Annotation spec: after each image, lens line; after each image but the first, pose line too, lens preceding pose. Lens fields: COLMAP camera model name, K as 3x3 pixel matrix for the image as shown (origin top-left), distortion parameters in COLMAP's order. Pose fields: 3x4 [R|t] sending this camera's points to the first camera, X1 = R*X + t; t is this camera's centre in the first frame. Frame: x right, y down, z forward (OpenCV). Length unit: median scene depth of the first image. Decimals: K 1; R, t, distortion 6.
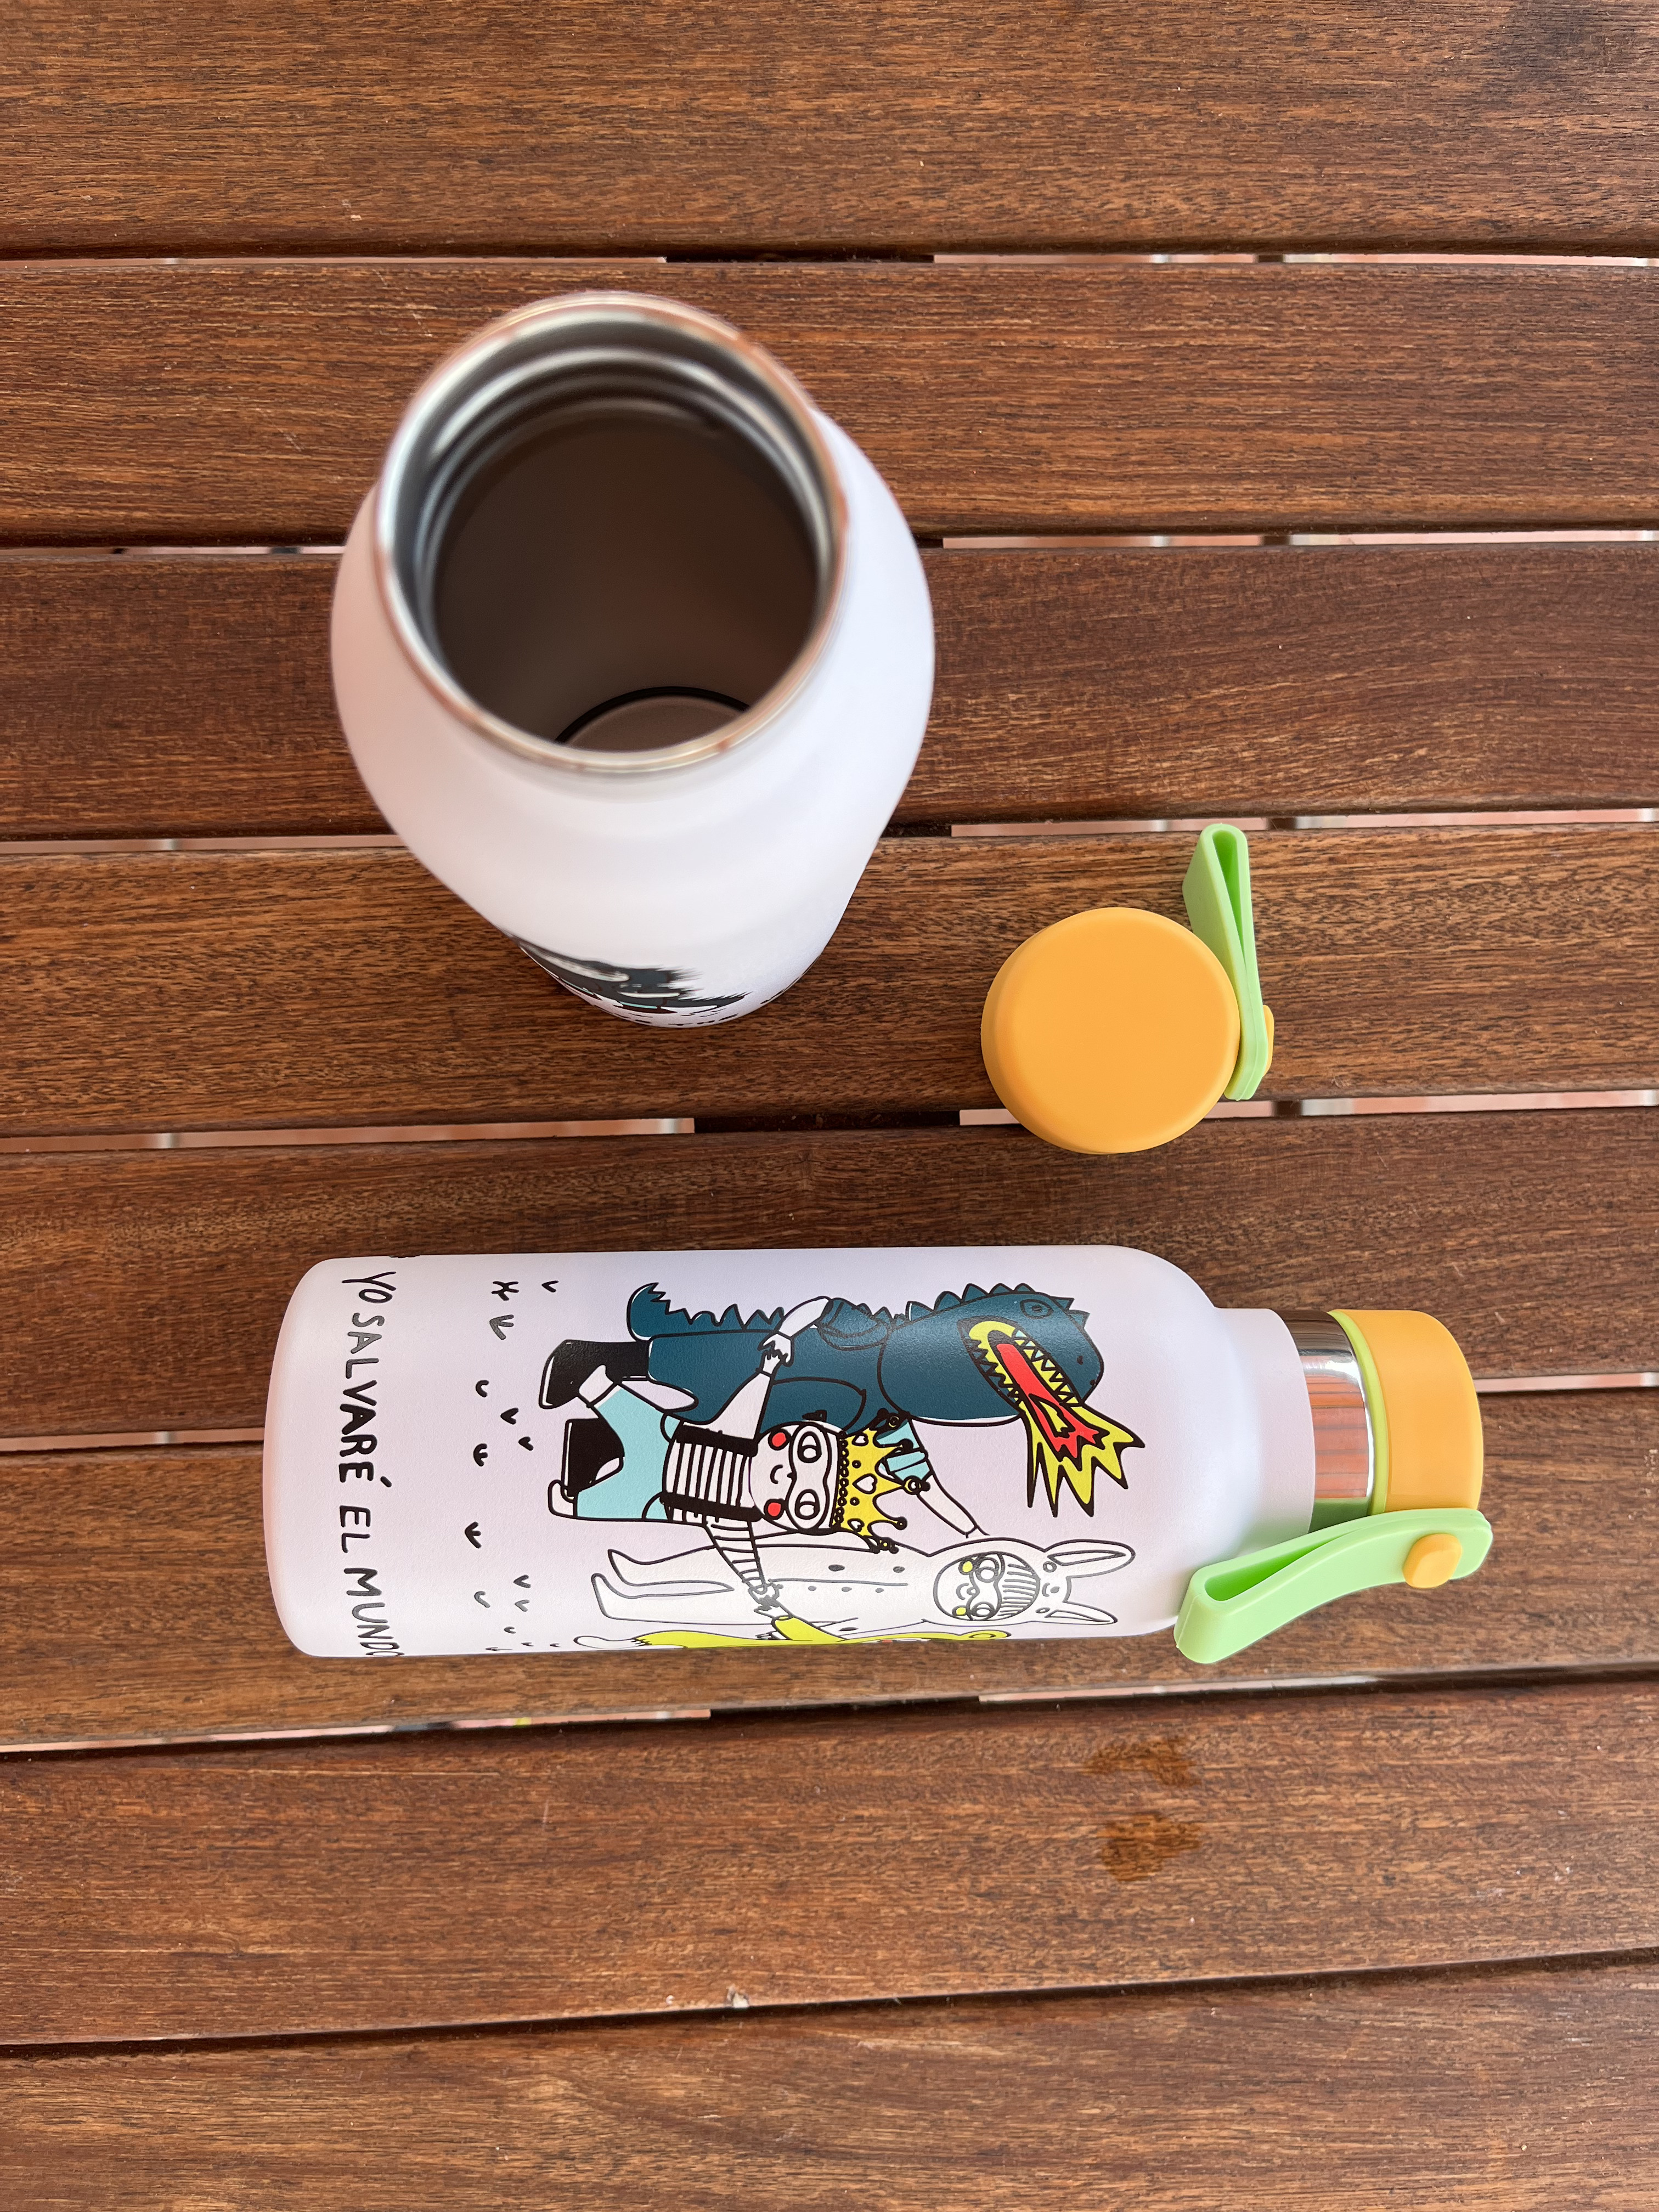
lens RADIAL K [[1697.9, 0, 836.2], [0, 1697.9, 1101.7], [0, 0, 1]] dist [0.039602, -0.092594]
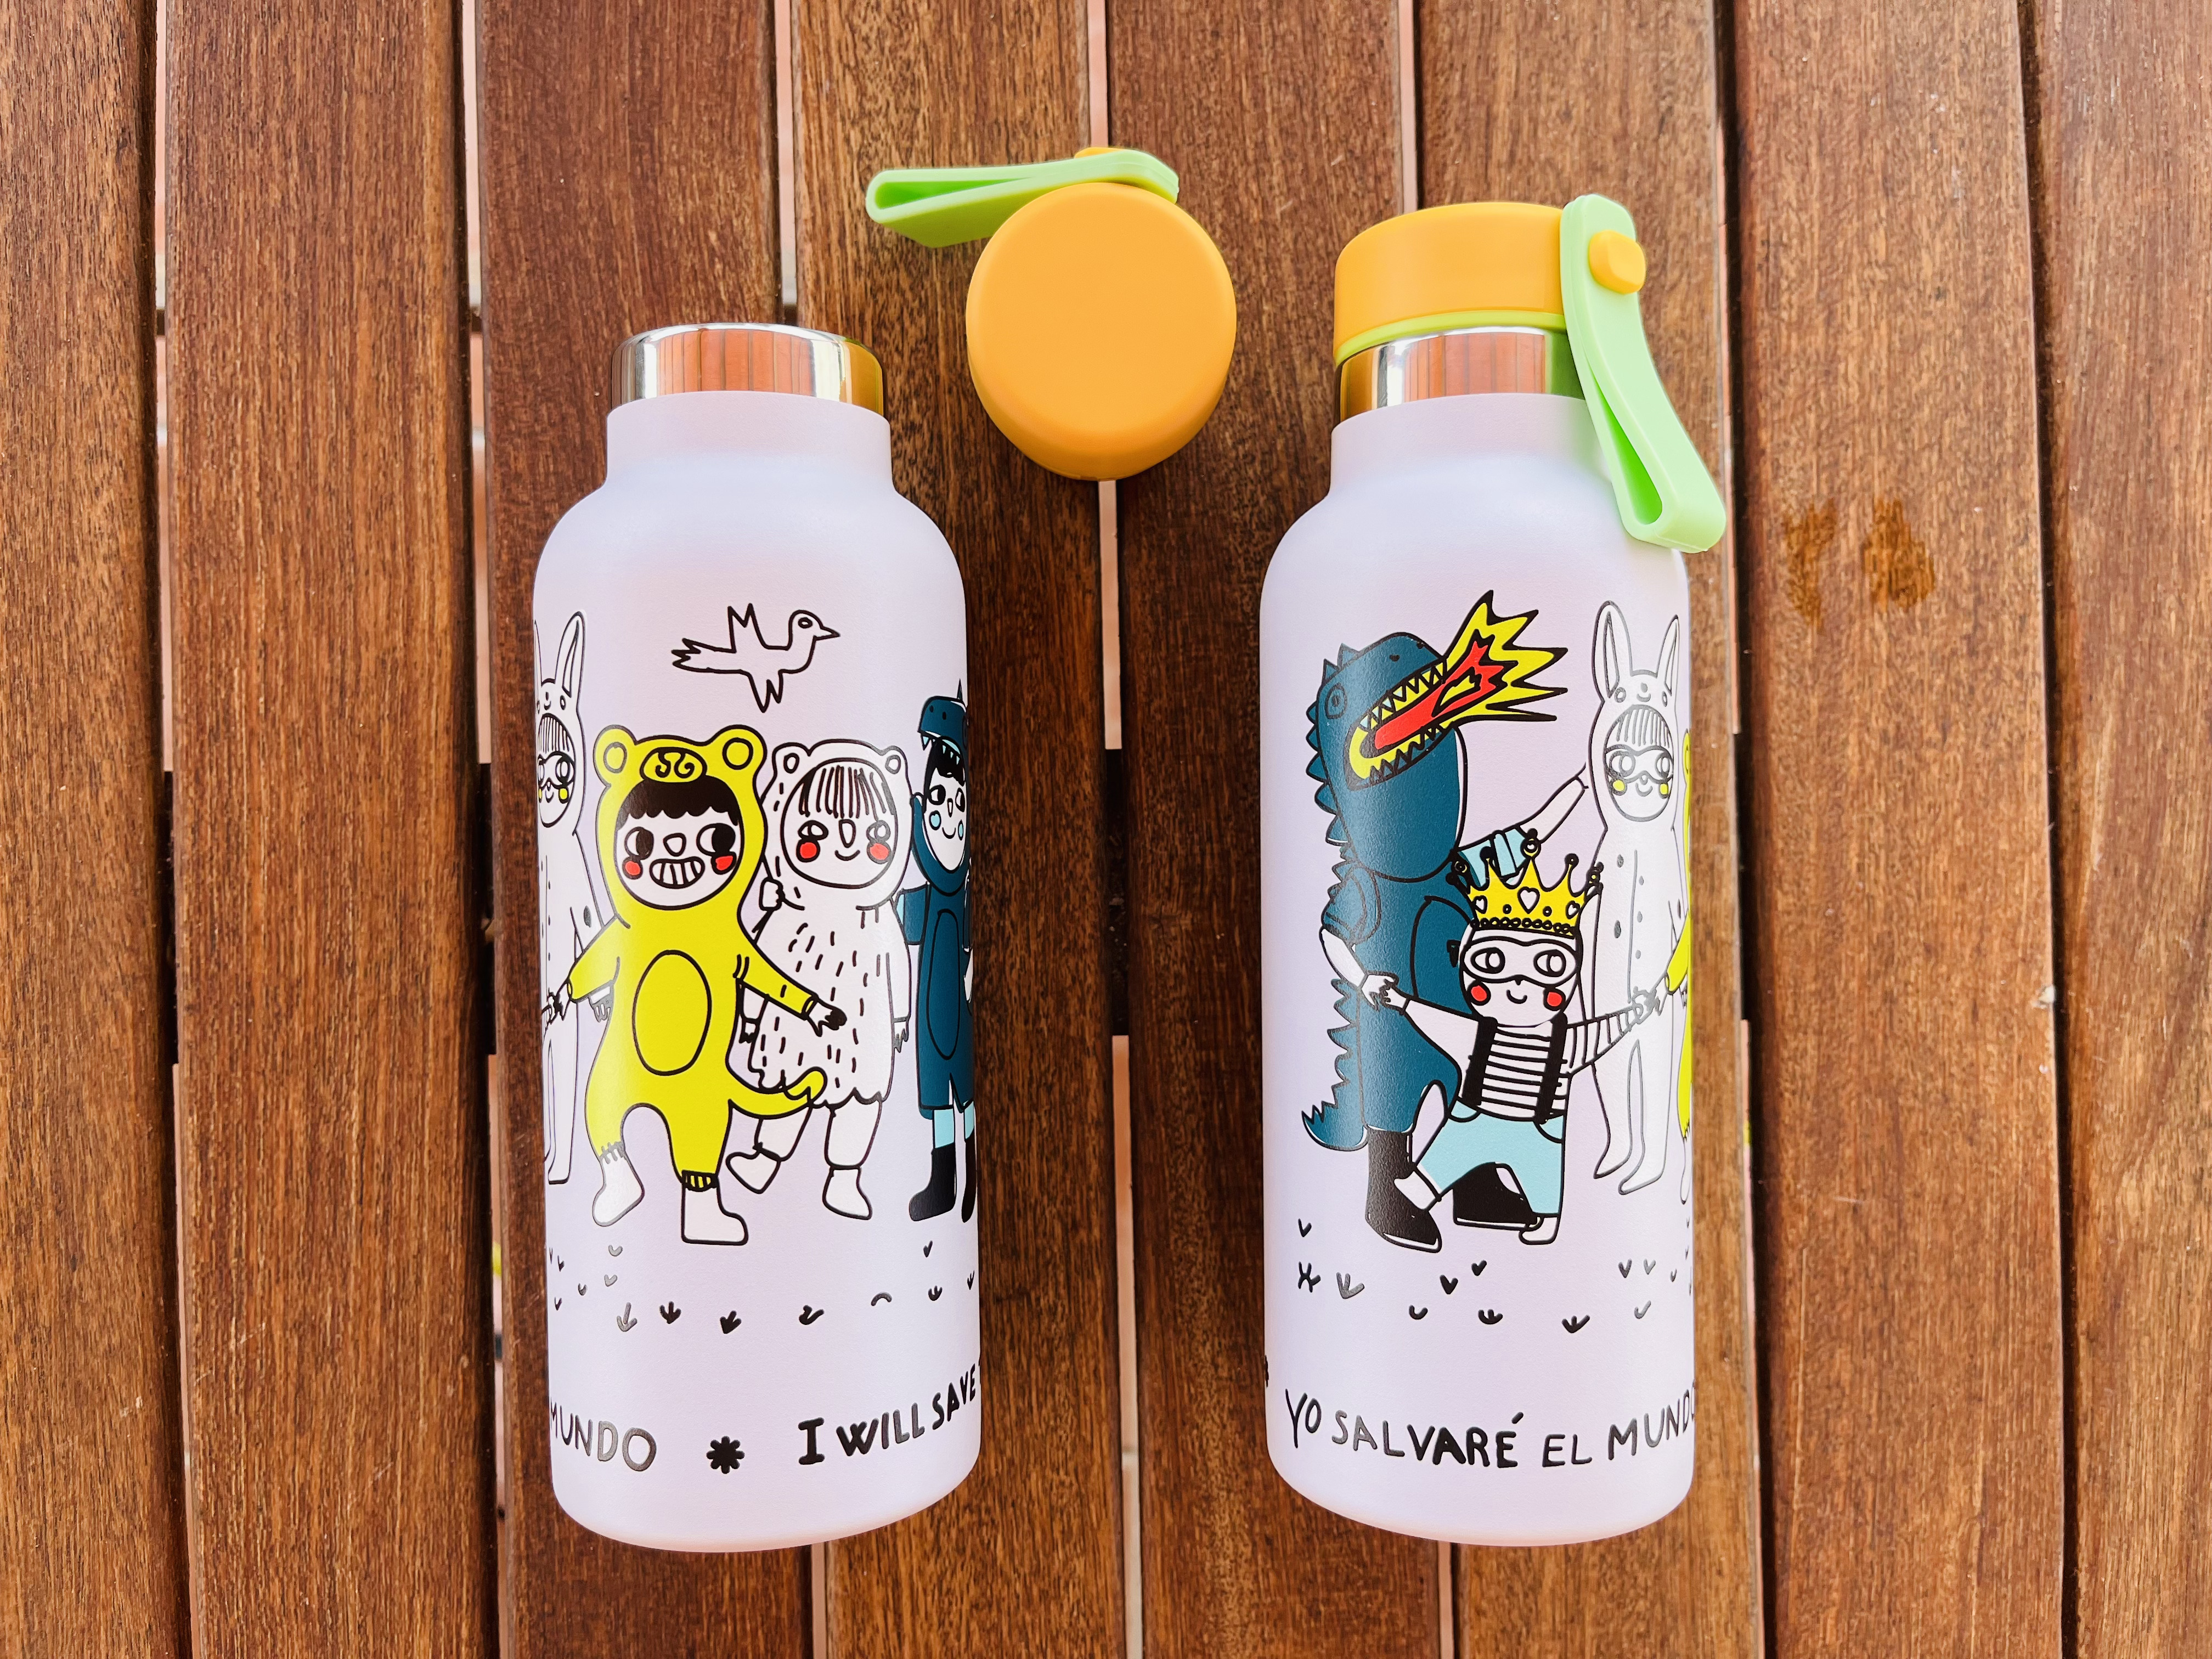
lens RADIAL K [[1697.9, 0, 1103.5], [0, 1697.9, 821.8], [0, 0, 1]] dist [0.039602, -0.092594]
pose [[0.006908, -0.998686, -0.050780, 0.084025], [0.999436, 0.005226, 0.033182, -0.027629], [-0.032873, -0.050980, 0.998158, 0.078287]]
